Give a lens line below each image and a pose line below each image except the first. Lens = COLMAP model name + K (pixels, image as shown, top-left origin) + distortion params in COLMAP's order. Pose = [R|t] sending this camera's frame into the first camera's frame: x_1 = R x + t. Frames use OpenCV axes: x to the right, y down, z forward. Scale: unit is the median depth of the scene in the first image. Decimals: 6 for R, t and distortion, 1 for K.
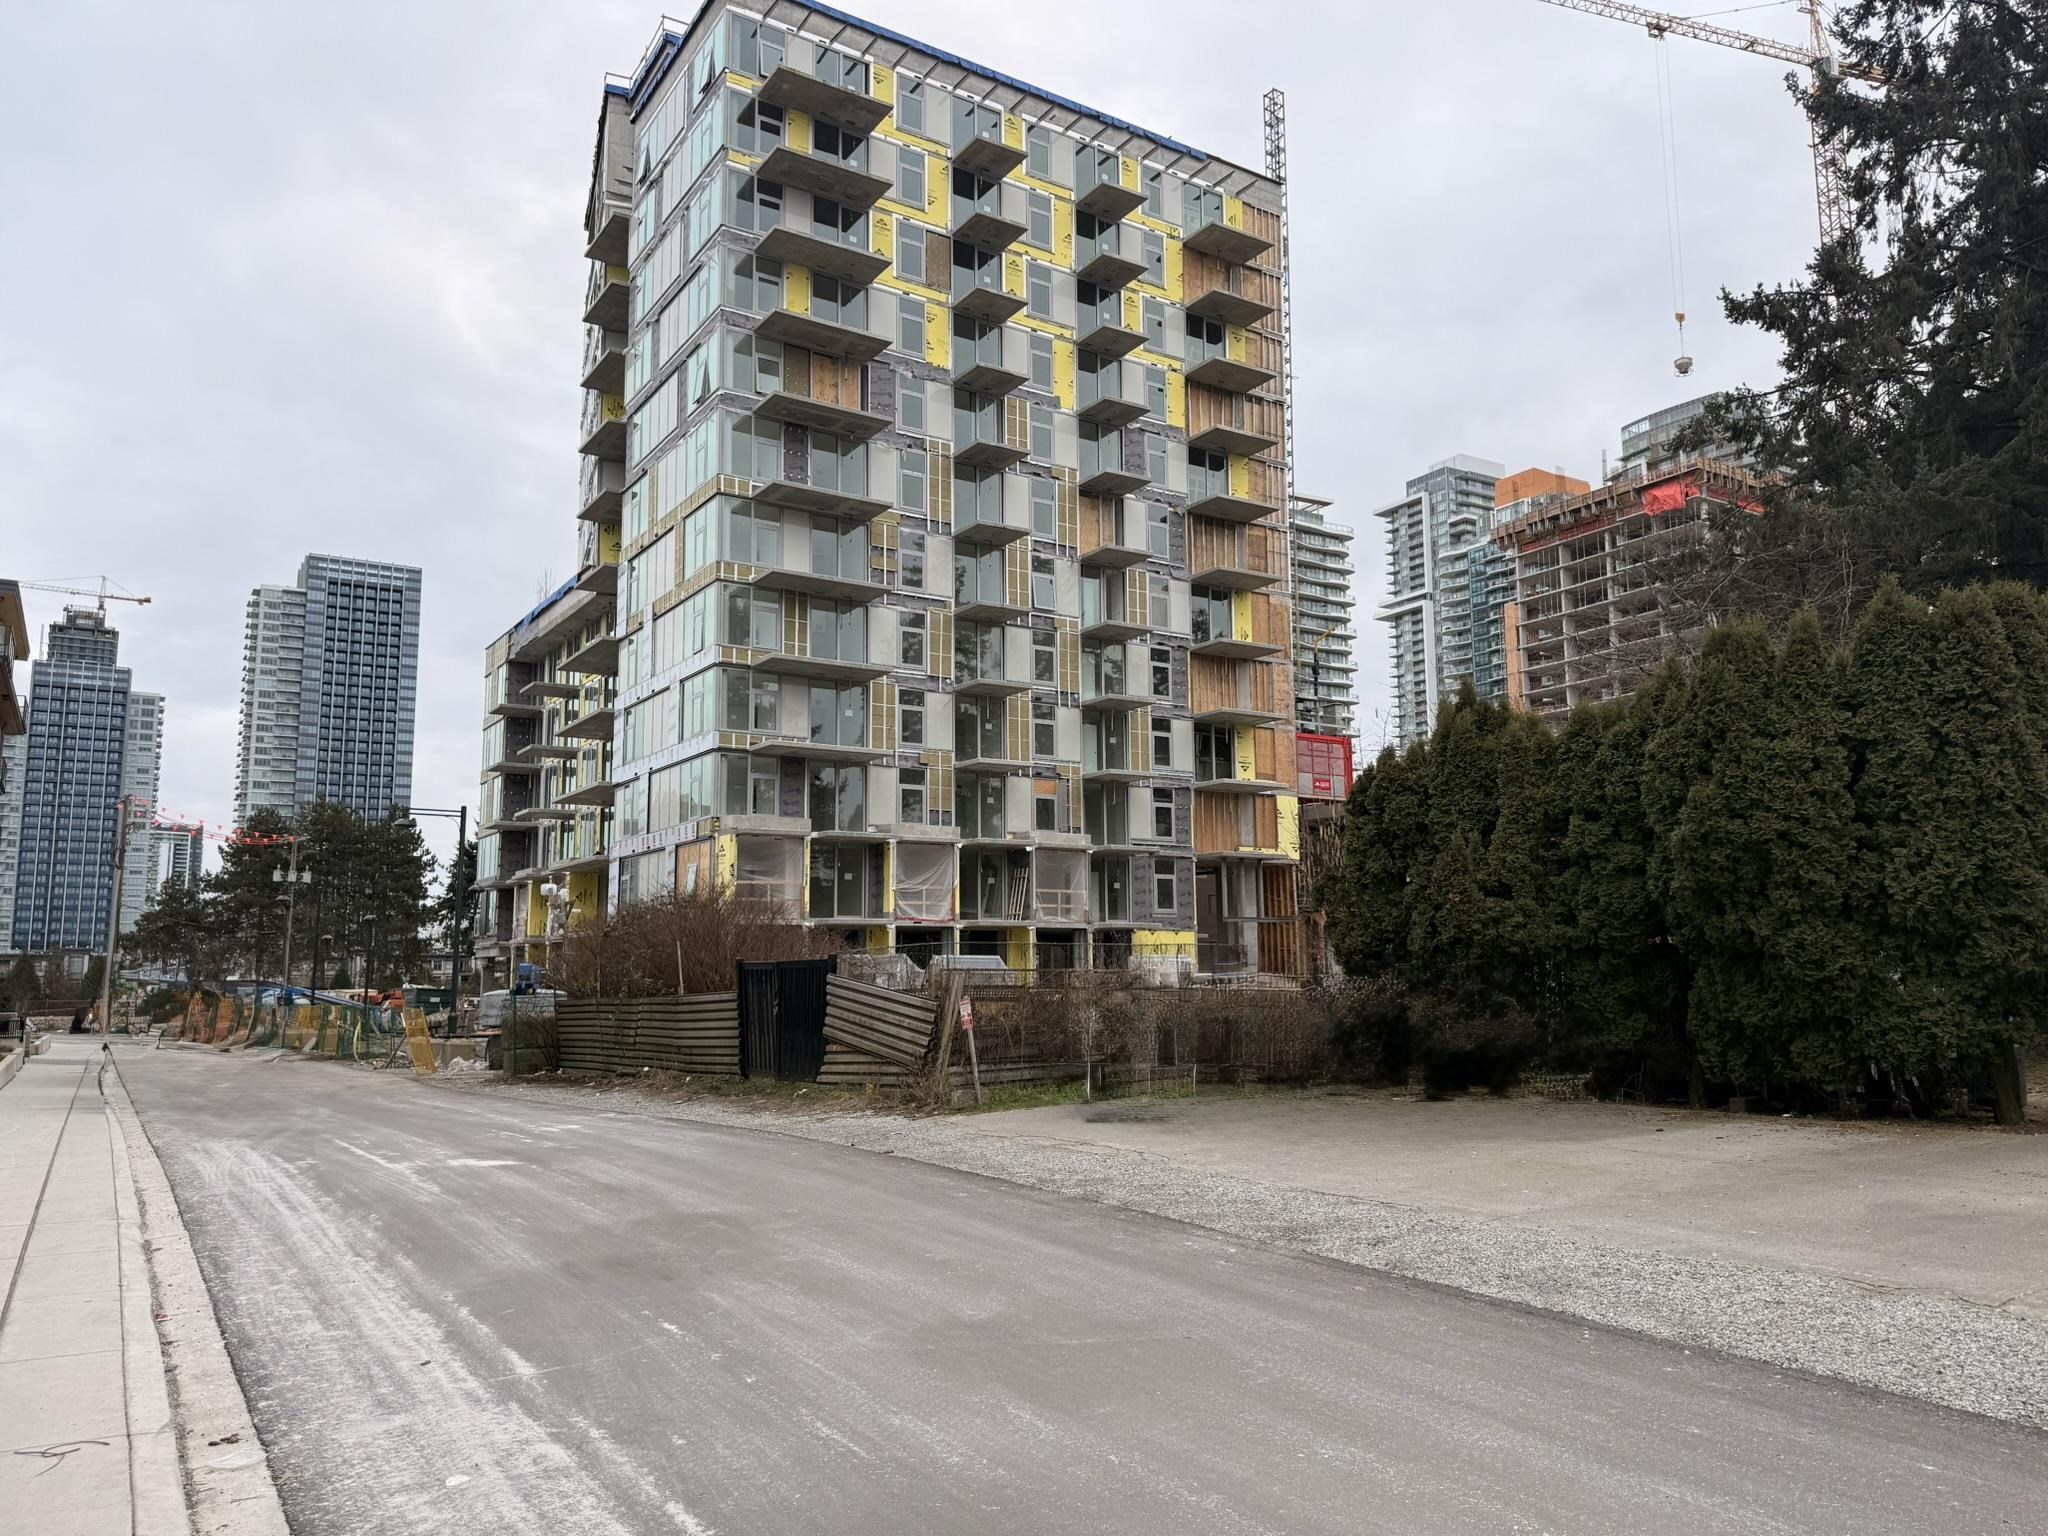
lens RADIAL K [[1419.5, 0, 1052.1], [0, 1419.5, 790.5], [0, 0, 1]] dist [0.064999, -0.081813]
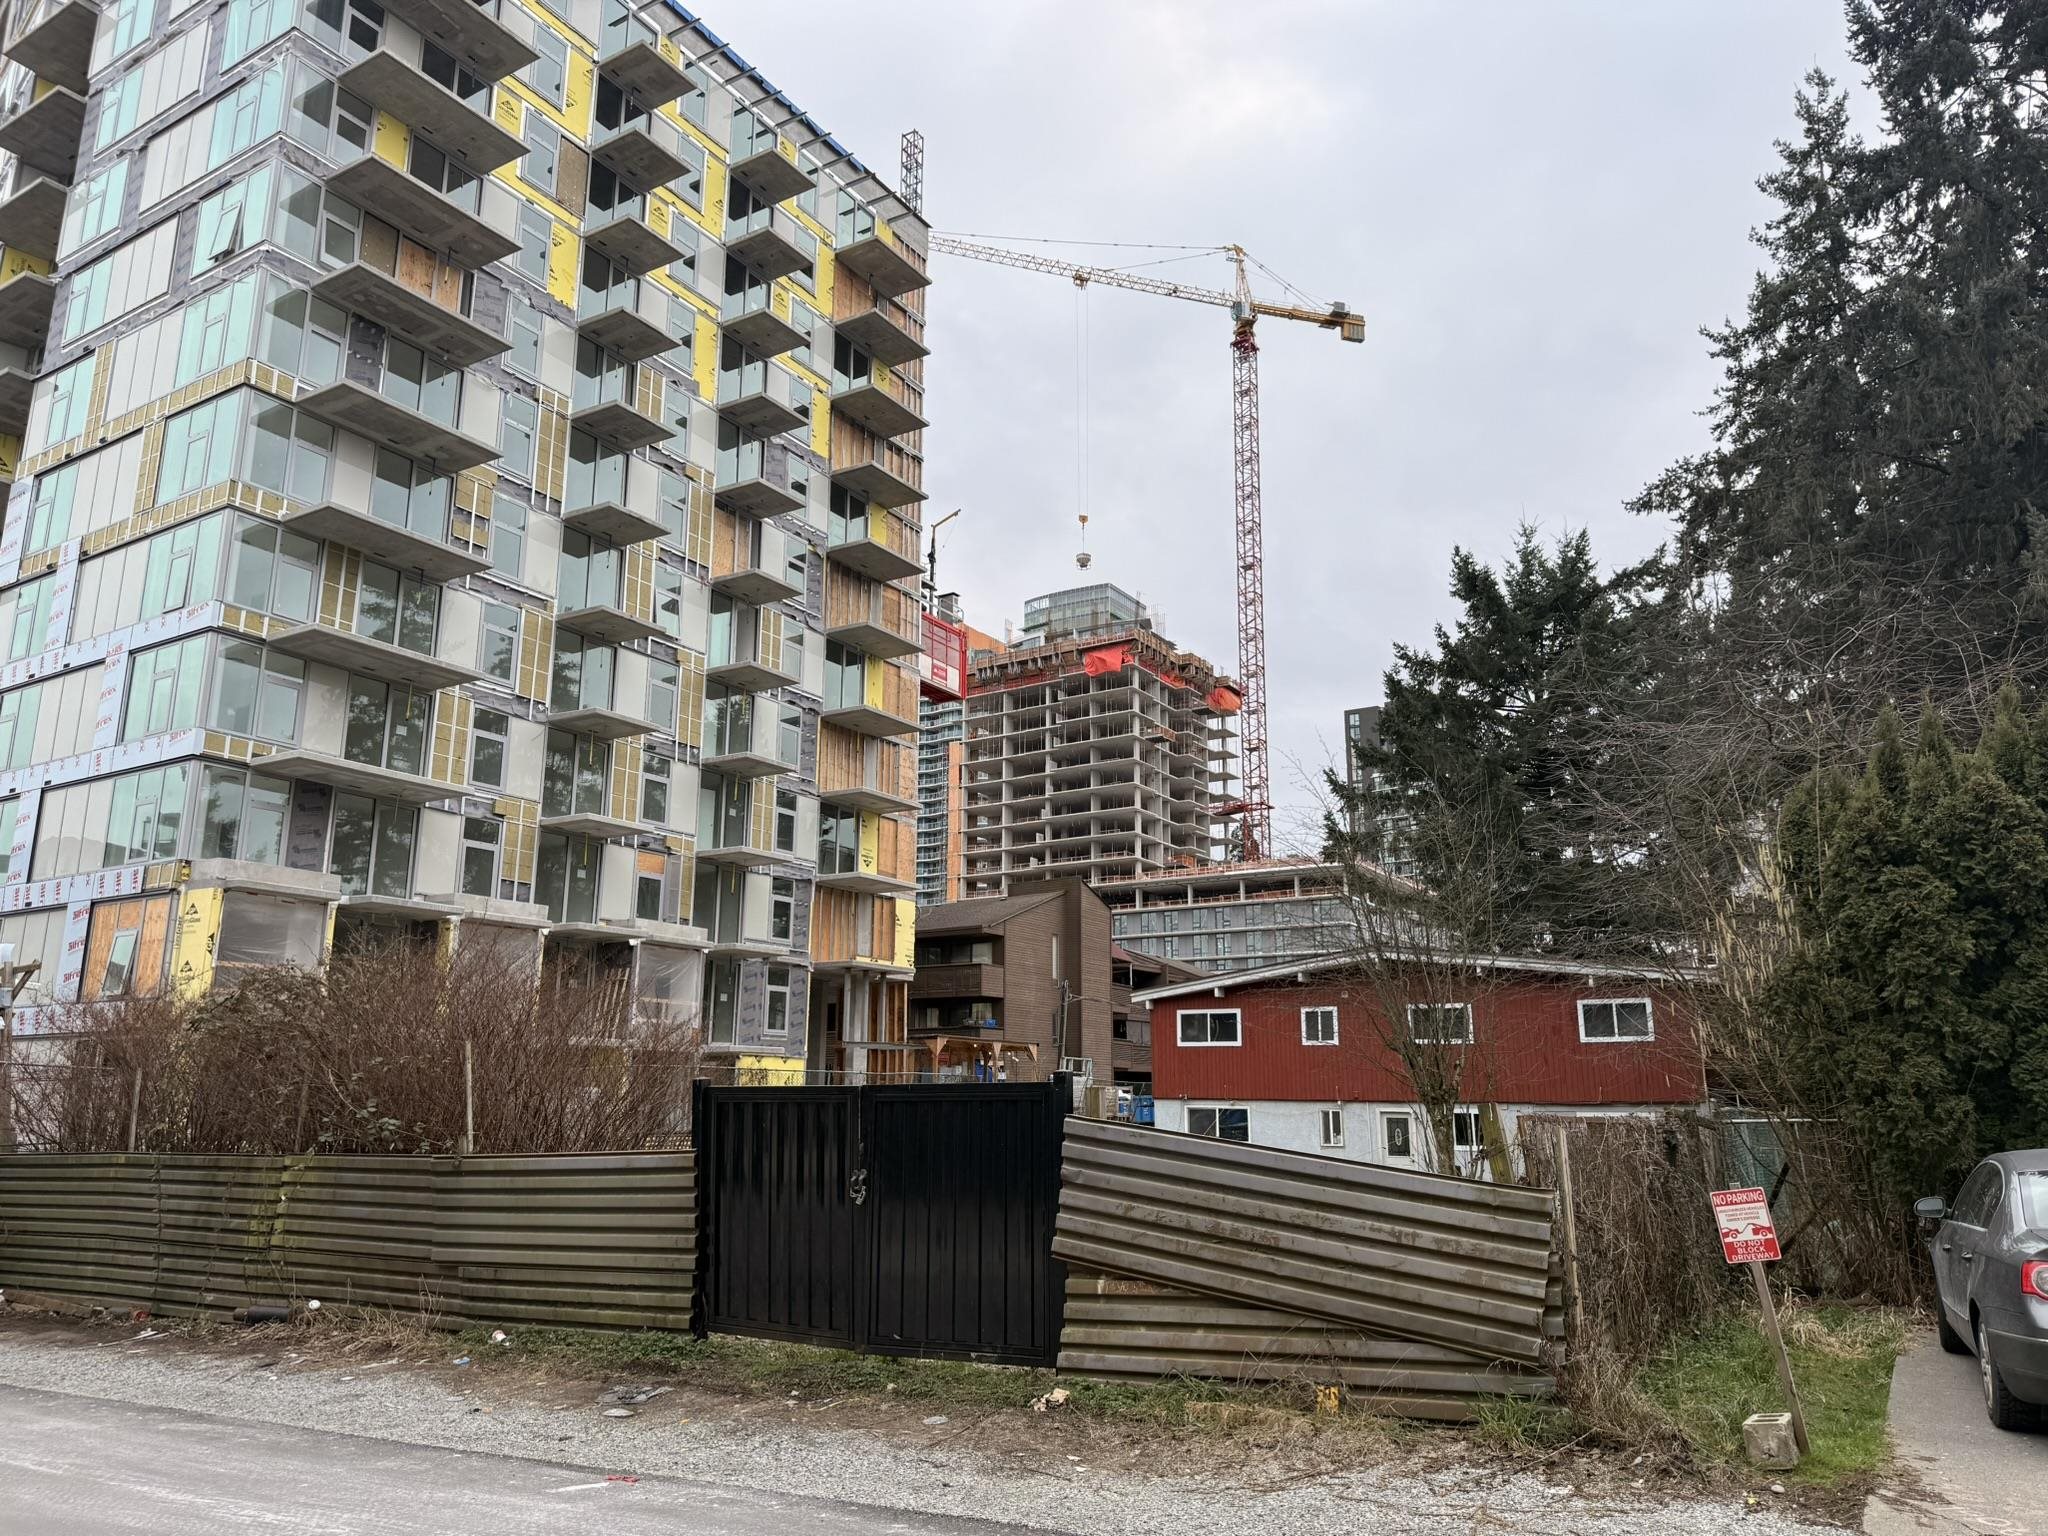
lens RADIAL K [[1419.5, 0, 1024.2], [0, 1419.5, 778.7], [0, 0, 1]] dist [0.064999, -0.081813]
pose [[0.910952, 0.106233, 0.398599, -0.128026], [-0.065449, 0.991252, -0.114608, 0.026722], [-0.407287, 0.078314, 0.909936, 0.209839]]
